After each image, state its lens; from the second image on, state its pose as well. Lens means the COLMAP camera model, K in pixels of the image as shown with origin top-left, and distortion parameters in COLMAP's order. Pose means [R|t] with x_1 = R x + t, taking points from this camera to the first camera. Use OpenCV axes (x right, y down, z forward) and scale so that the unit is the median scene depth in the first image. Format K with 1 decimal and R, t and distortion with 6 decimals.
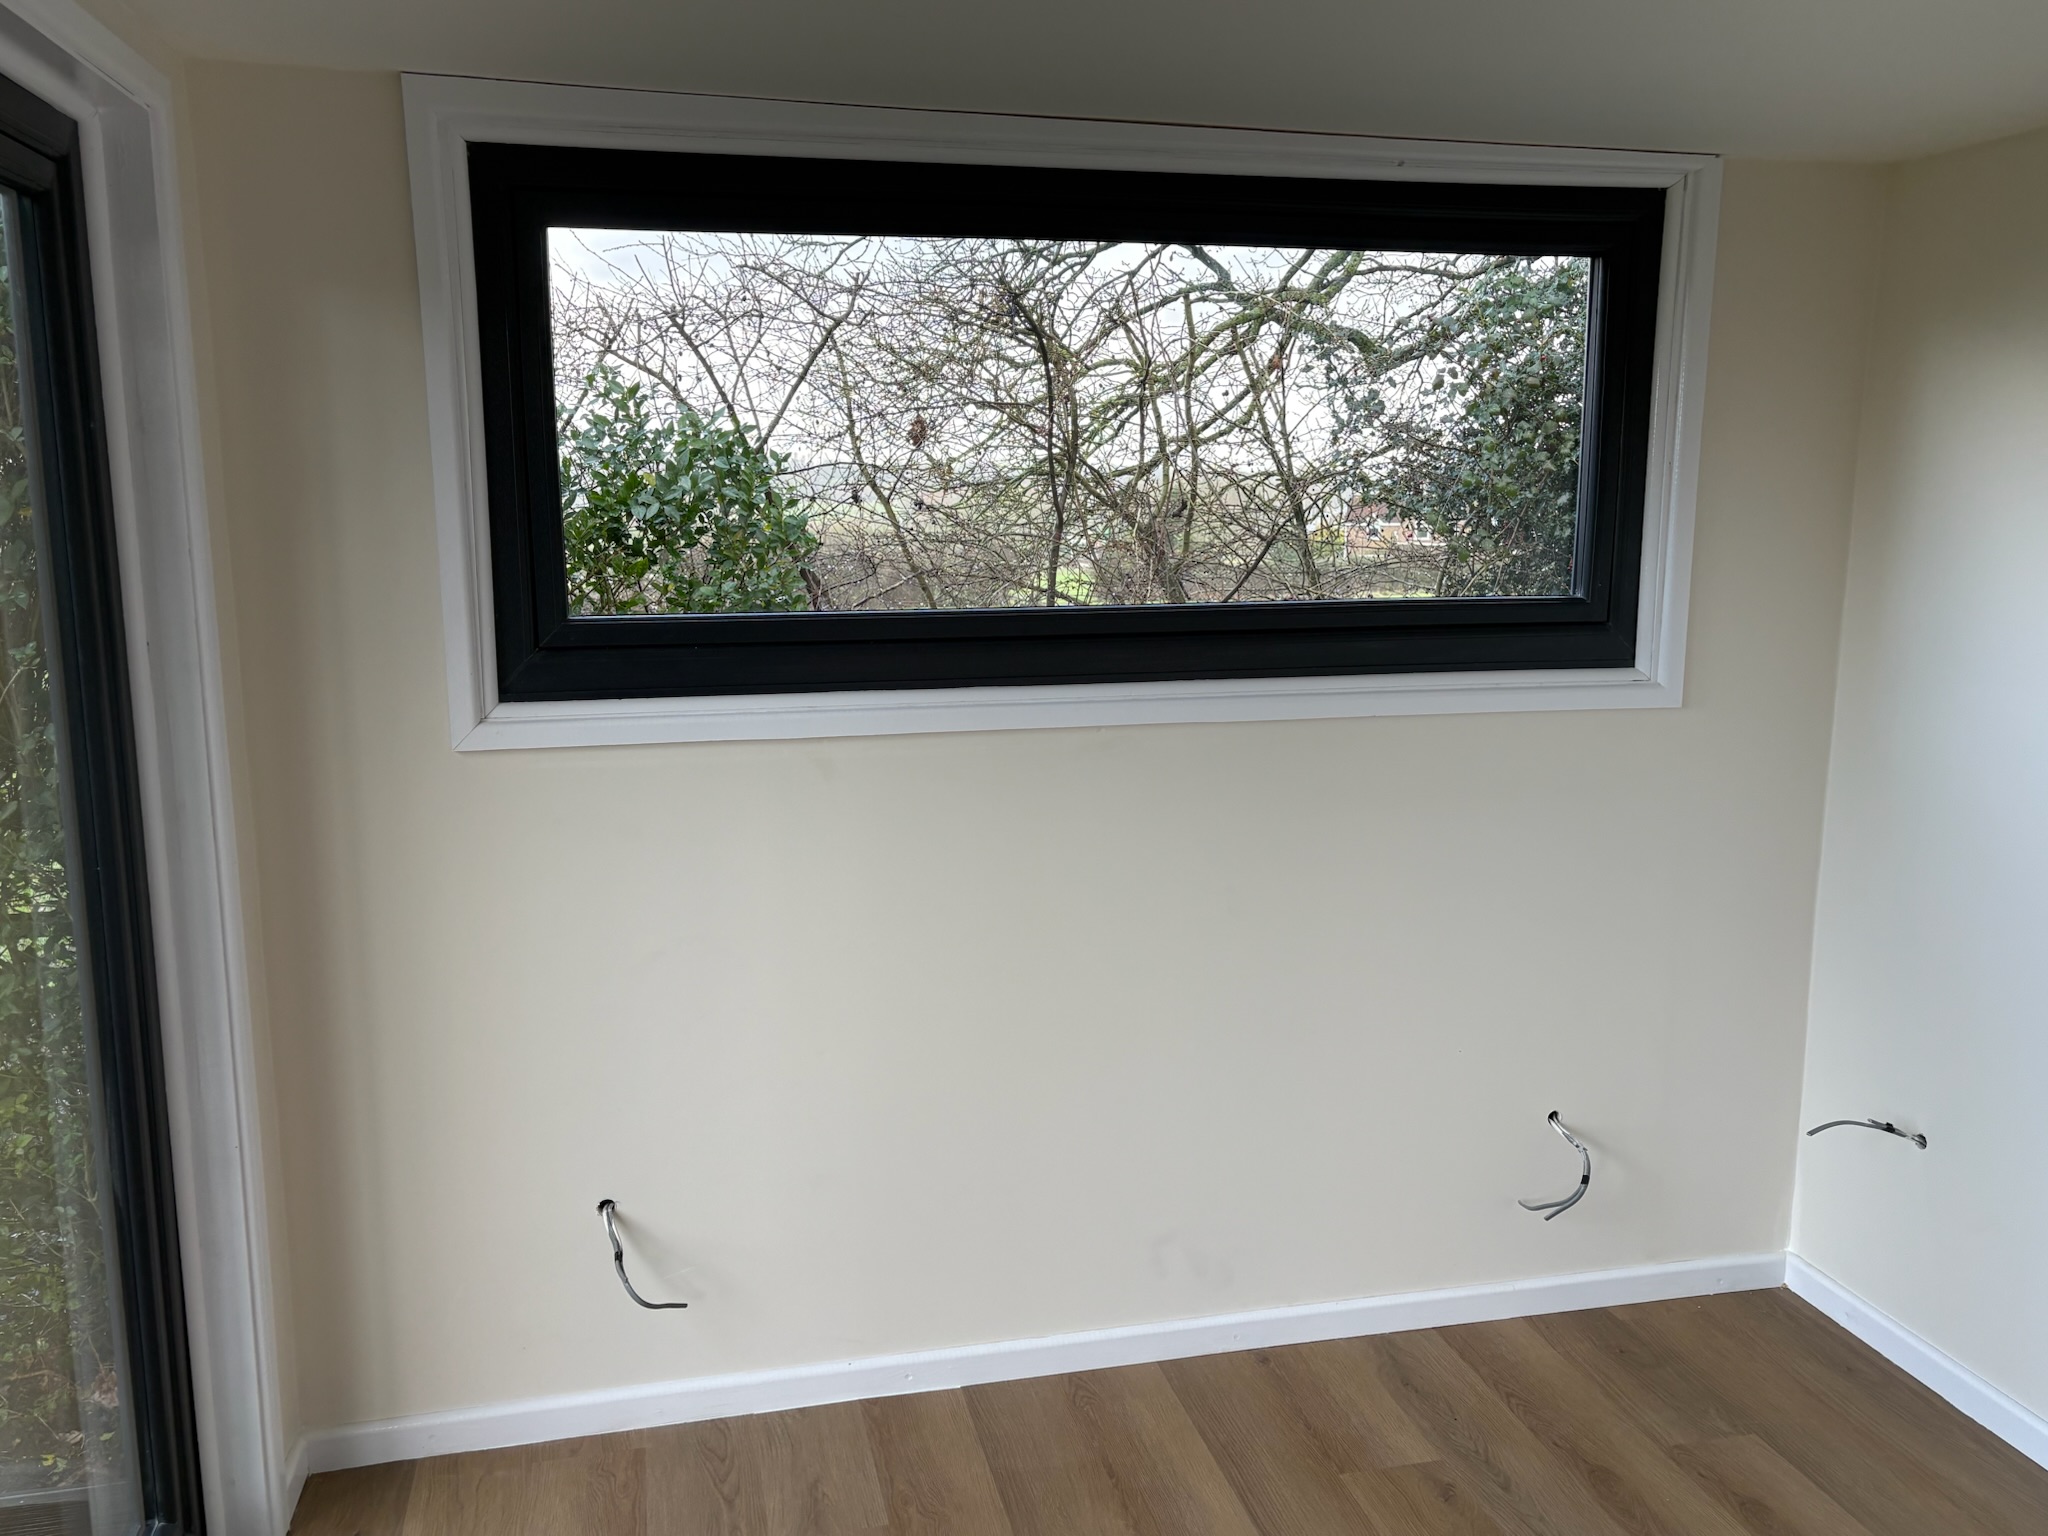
lens RADIAL K [[1697.5, 0, 1013.7], [0, 1697.5, 783.9], [0, 0, 1]] dist [0.027783, -0.001224]
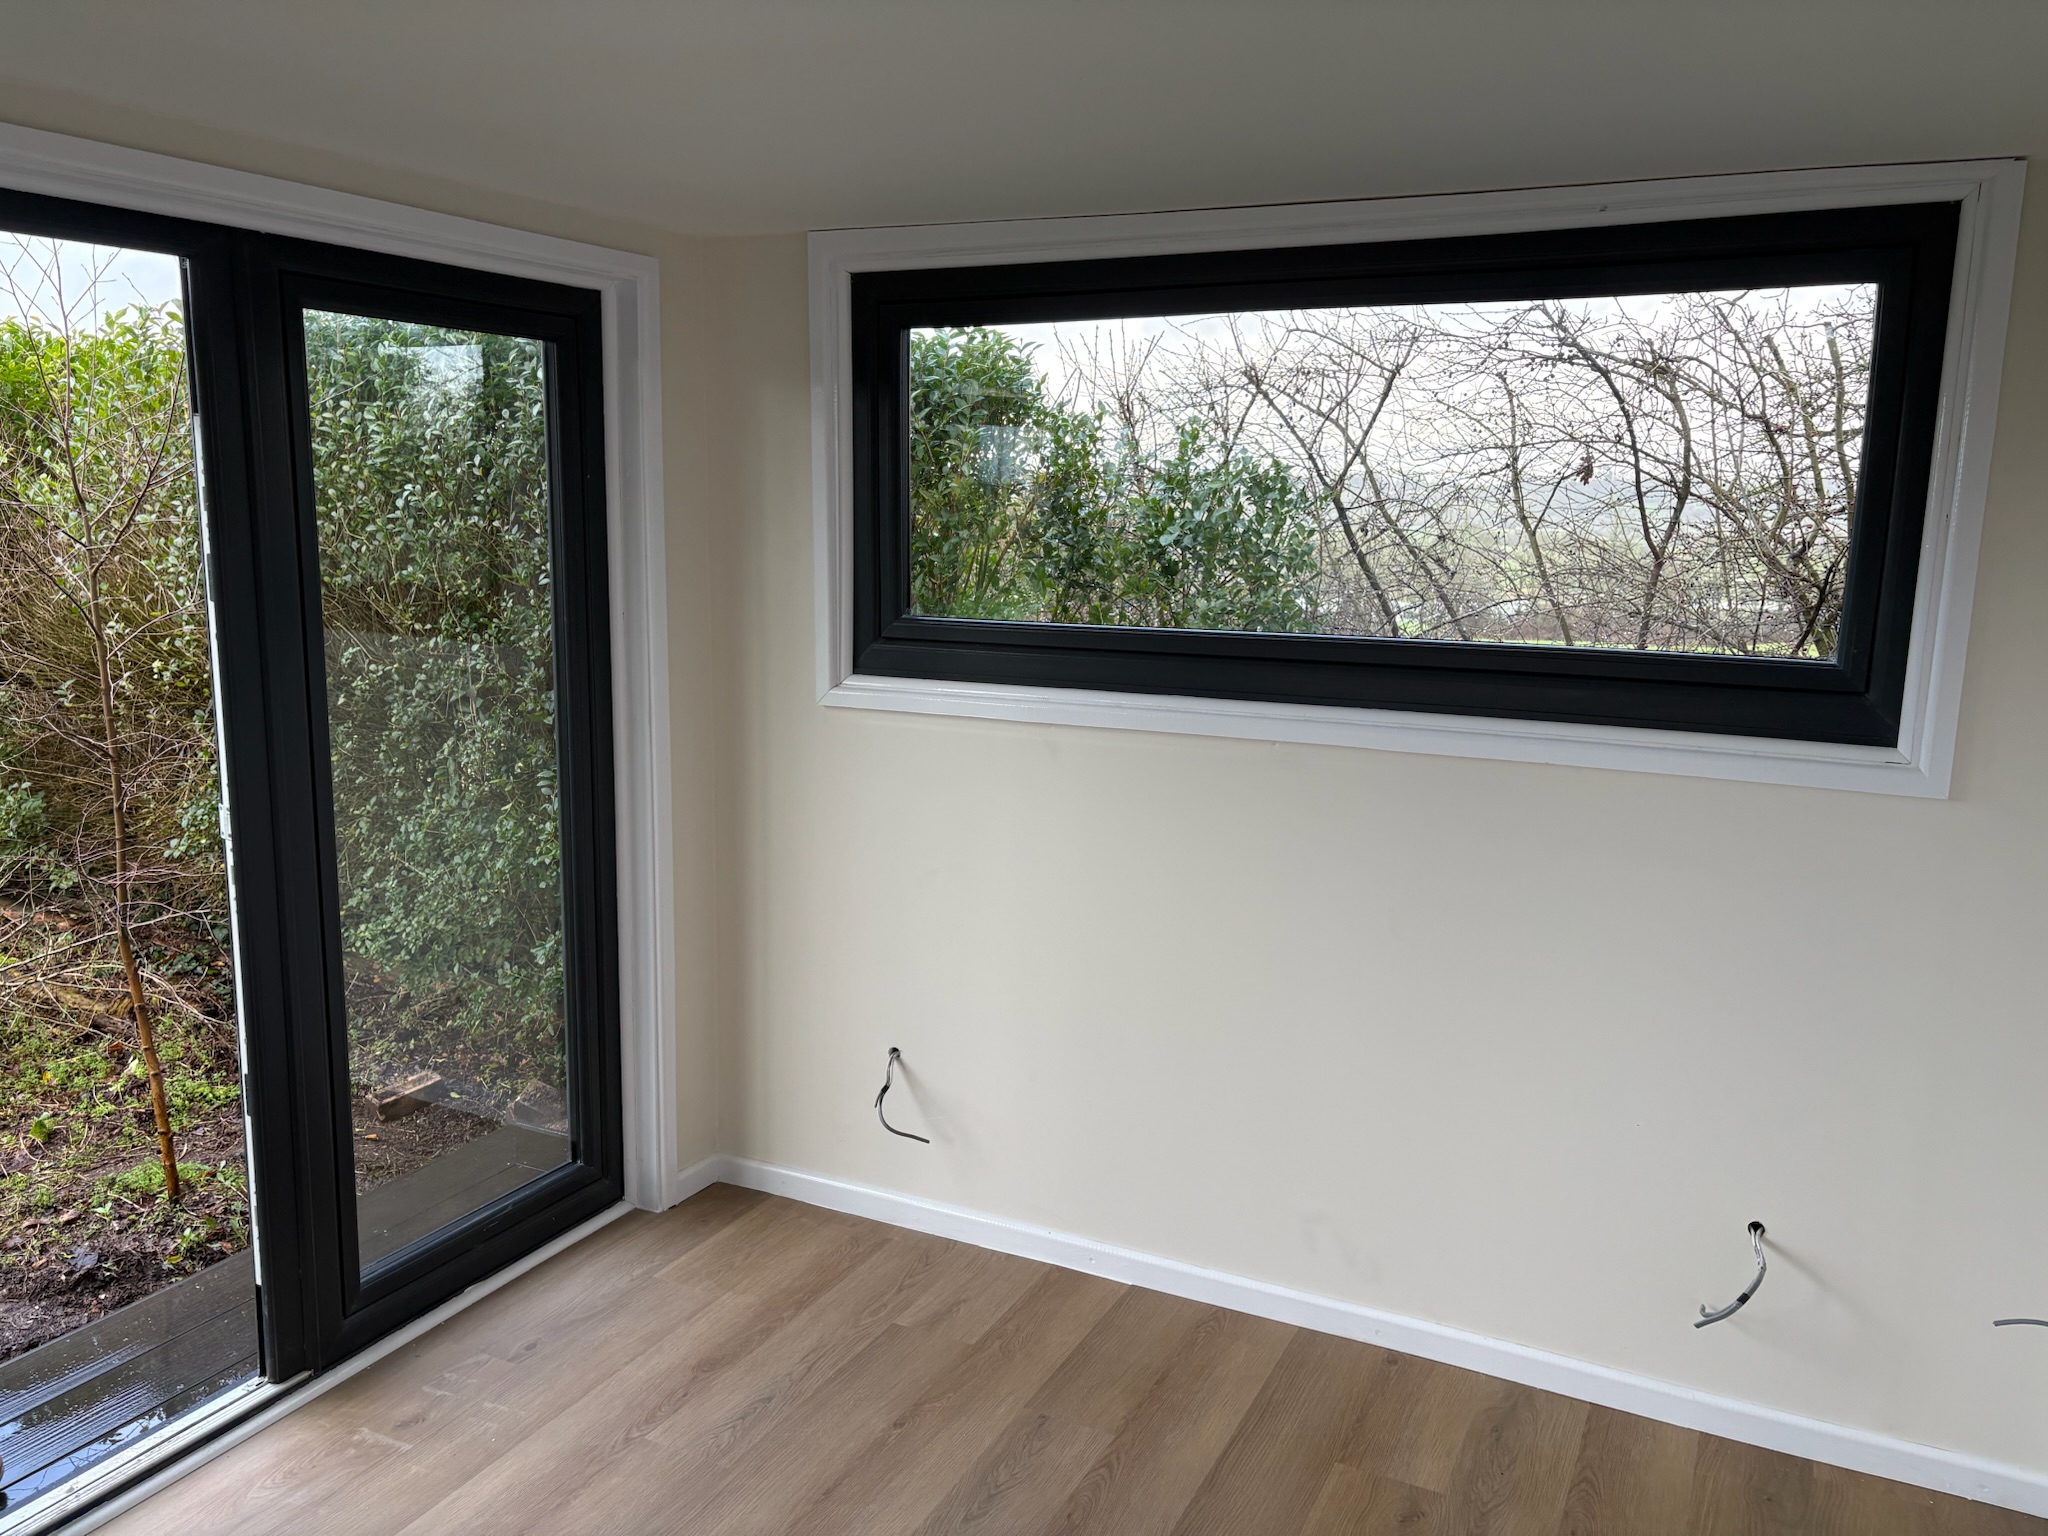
lens RADIAL K [[1553.1, 0, 1016.2], [0, 1553.1, 784.6], [0, 0, 1]] dist [0.045547, -0.041151]
pose [[0.761170, 0.125497, -0.636295, 0.591664], [-0.126579, 0.990979, 0.044032, -0.029403], [0.636080, 0.047026, 0.770189, 0.104738]]
